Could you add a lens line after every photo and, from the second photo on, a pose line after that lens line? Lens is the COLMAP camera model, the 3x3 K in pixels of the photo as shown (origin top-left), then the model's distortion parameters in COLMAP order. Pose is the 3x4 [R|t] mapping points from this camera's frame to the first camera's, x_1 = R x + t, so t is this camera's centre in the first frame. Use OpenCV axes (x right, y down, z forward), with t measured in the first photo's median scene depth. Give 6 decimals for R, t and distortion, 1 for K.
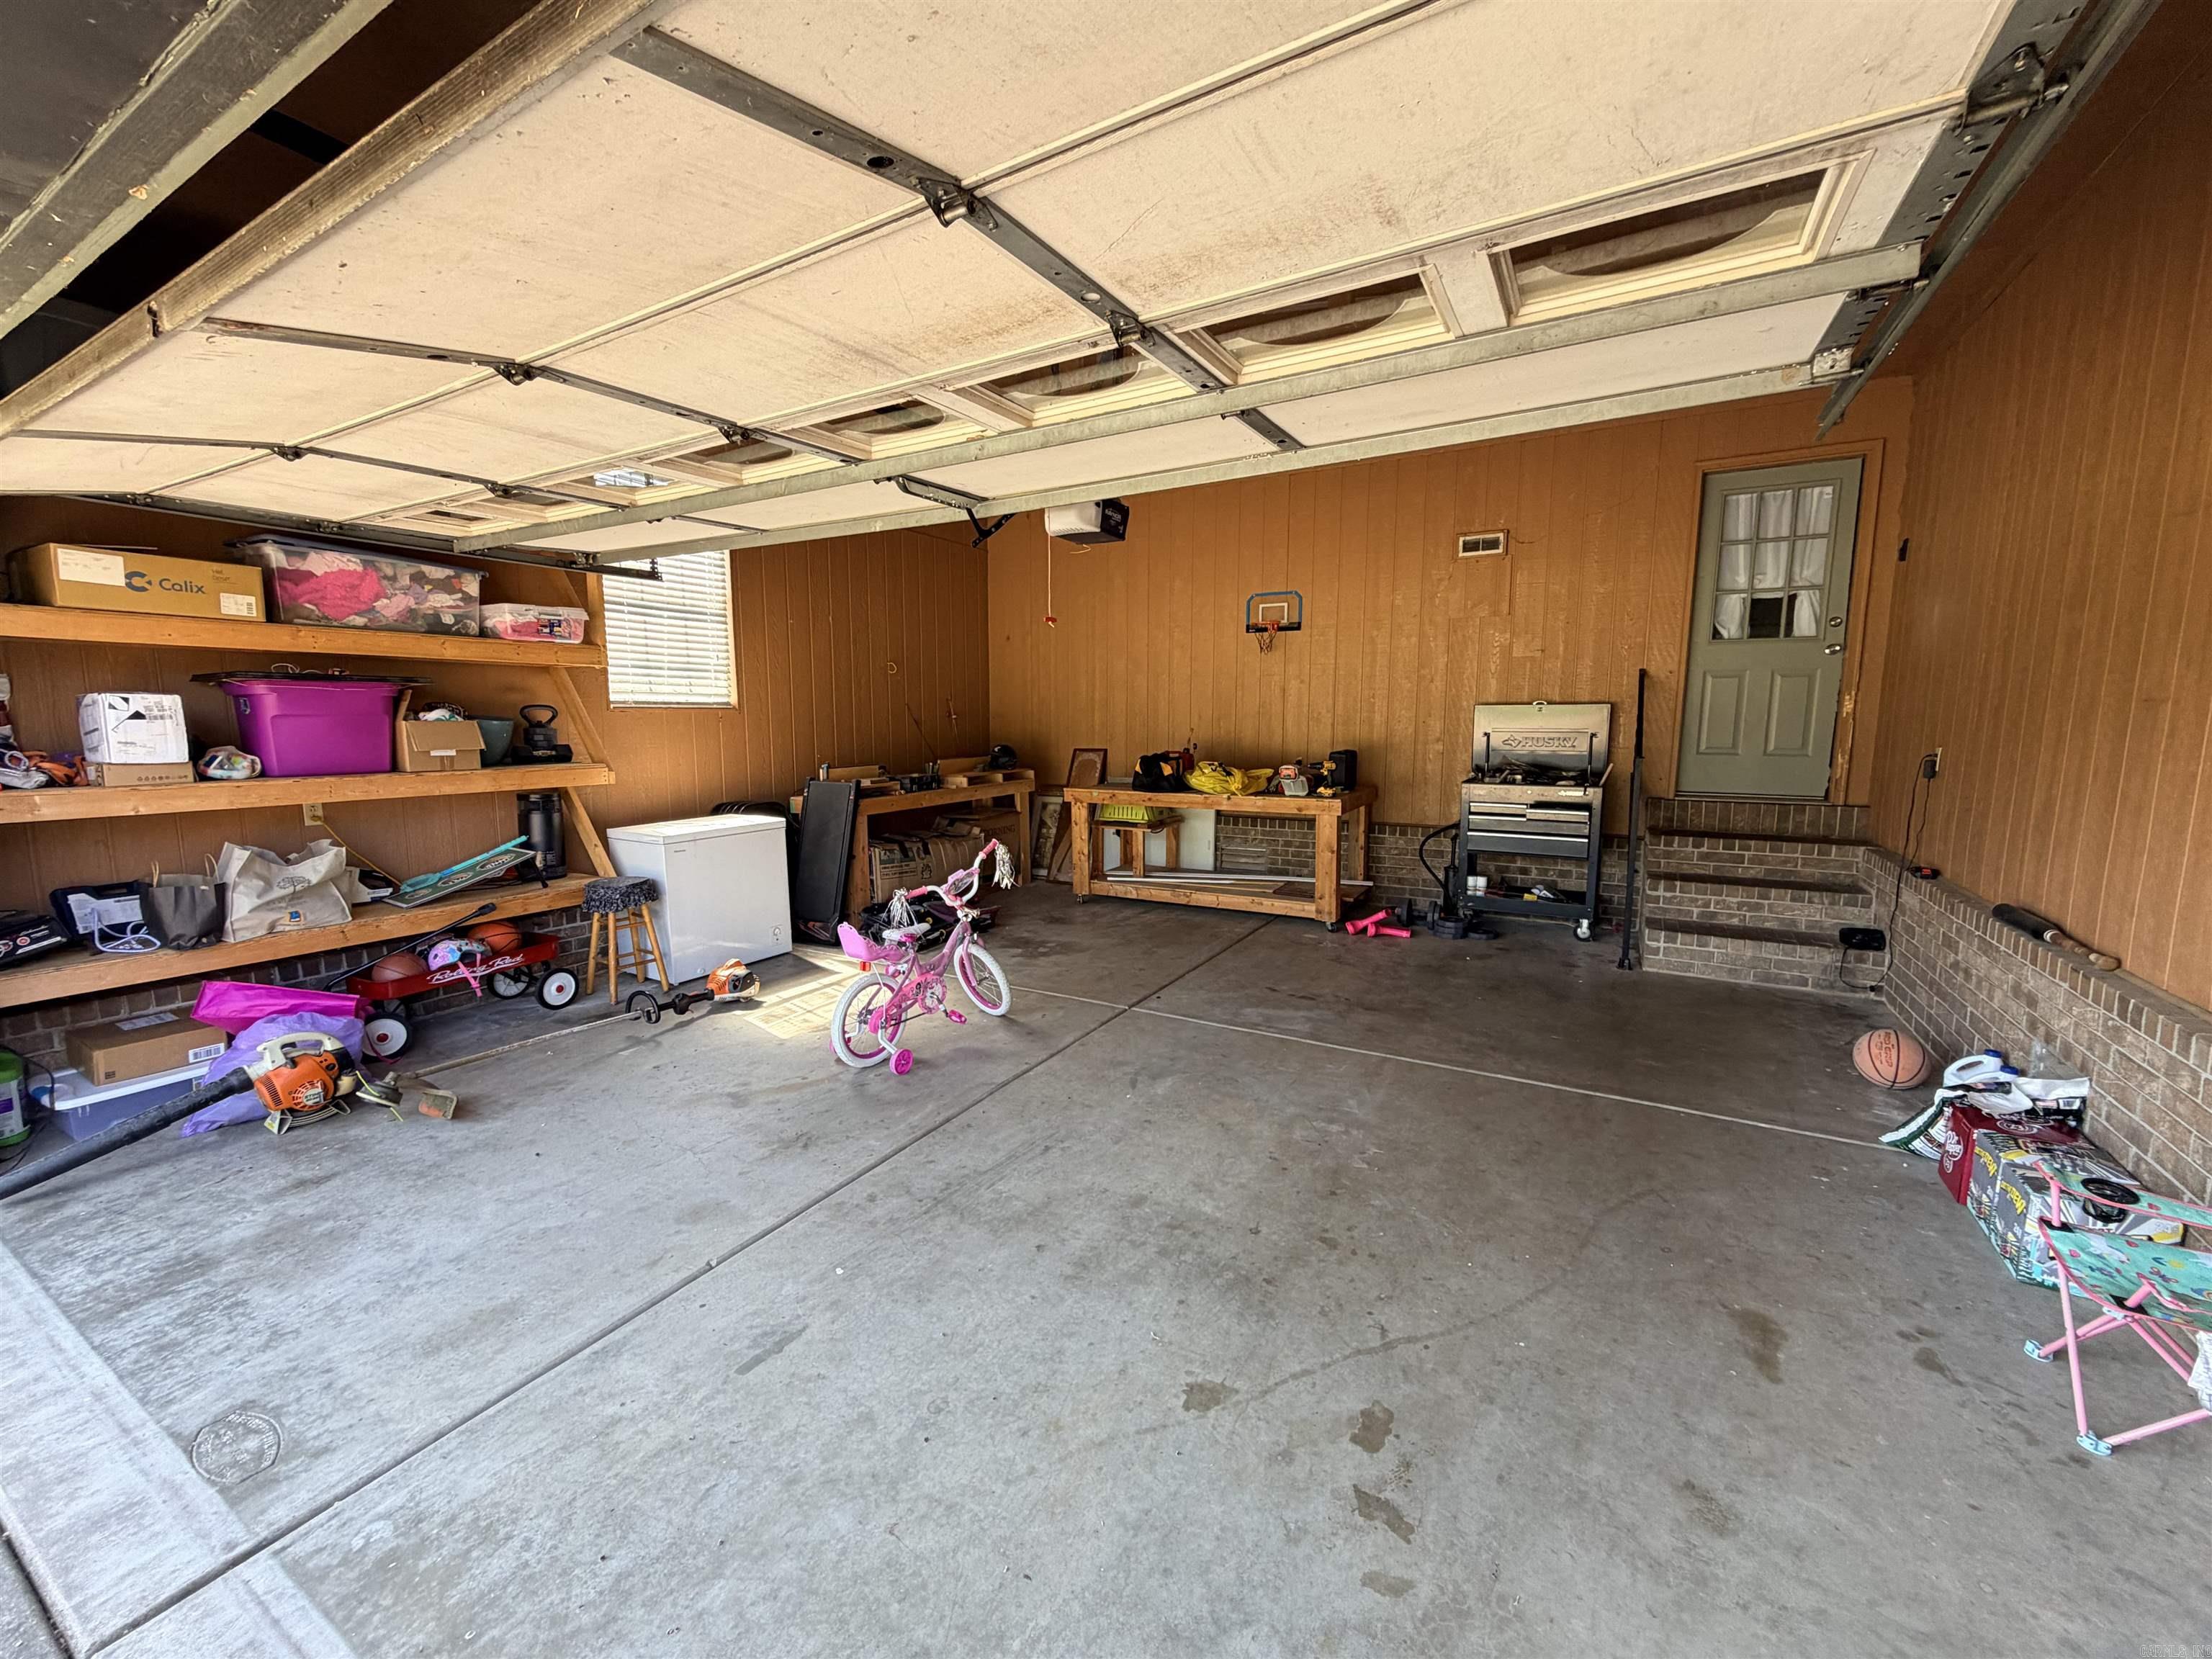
lens RADIAL K [[885.9, 0, 1101.0], [0, 885.9, 830.4], [0, 0, 1]] dist [-0.001012, 0.000263]
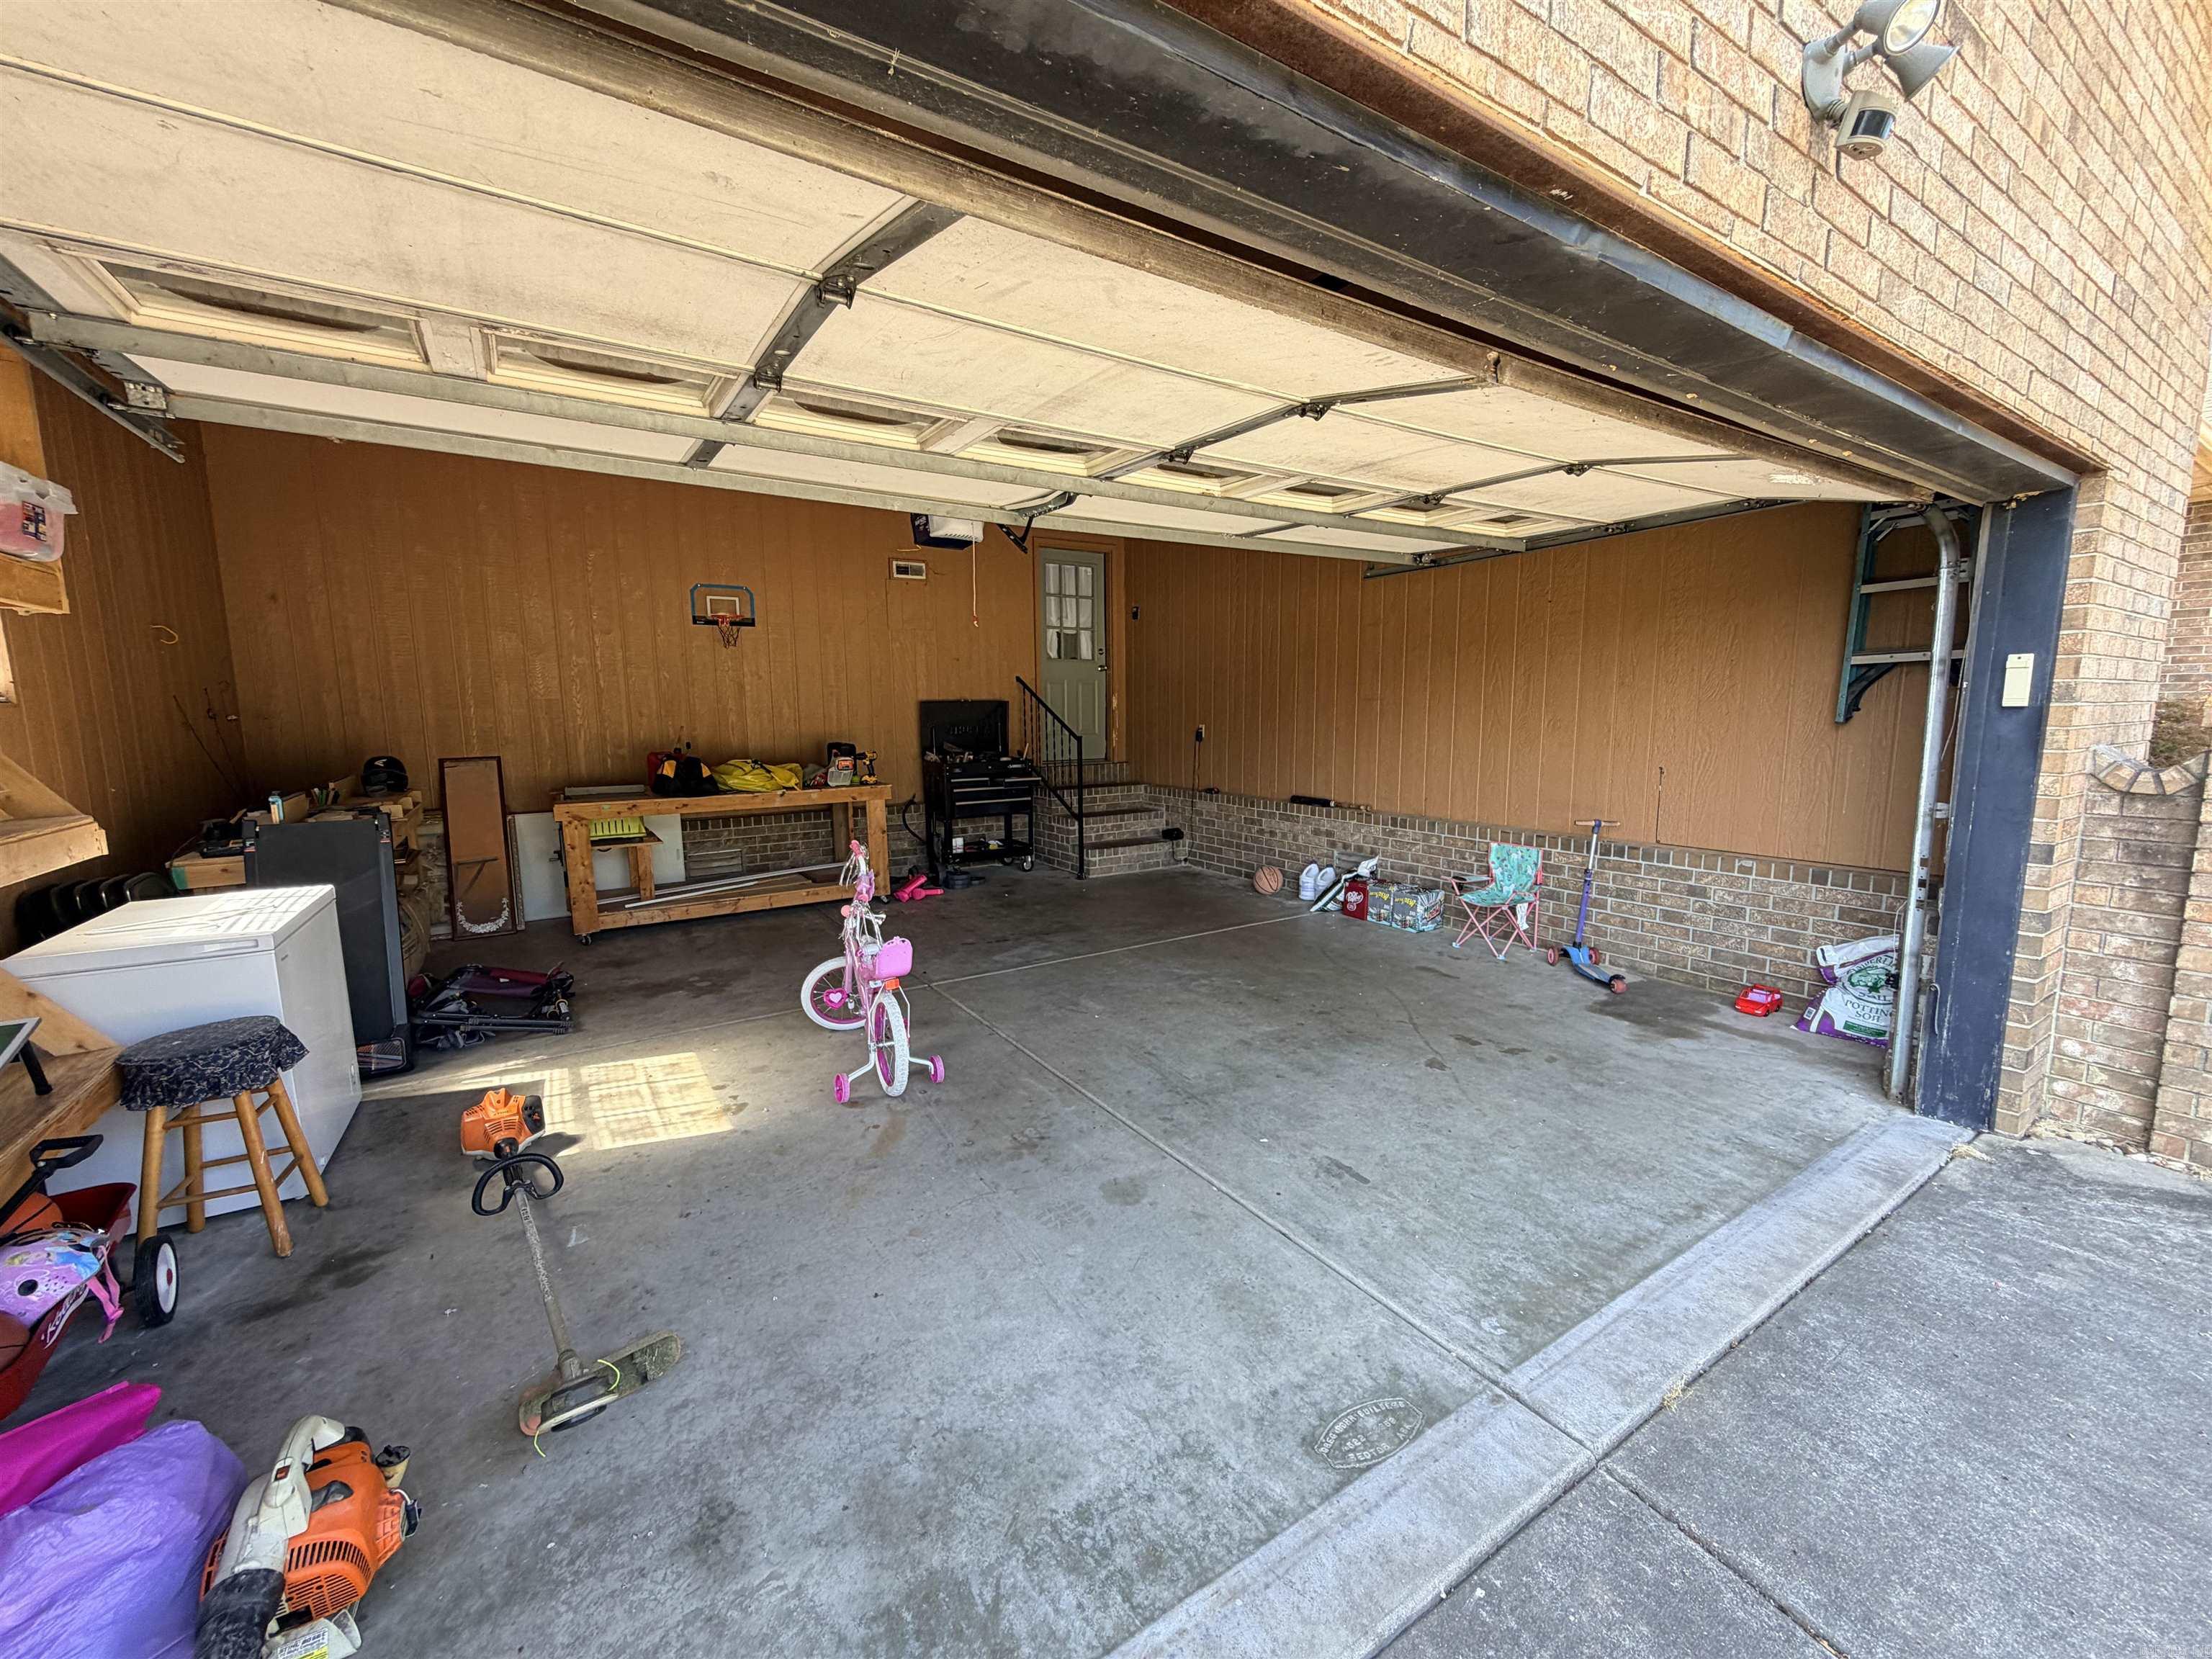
lens RADIAL K [[885.9, 0, 1101.0], [0, 885.9, 830.4], [0, 0, 1]] dist [-0.001012, 0.000263]
pose [[0.455952, -0.124074, 0.881314, -0.987325], [0.123498, 0.989475, 0.075410, -0.046926], [-0.881395, 0.074457, 0.466476, 0.387273]]
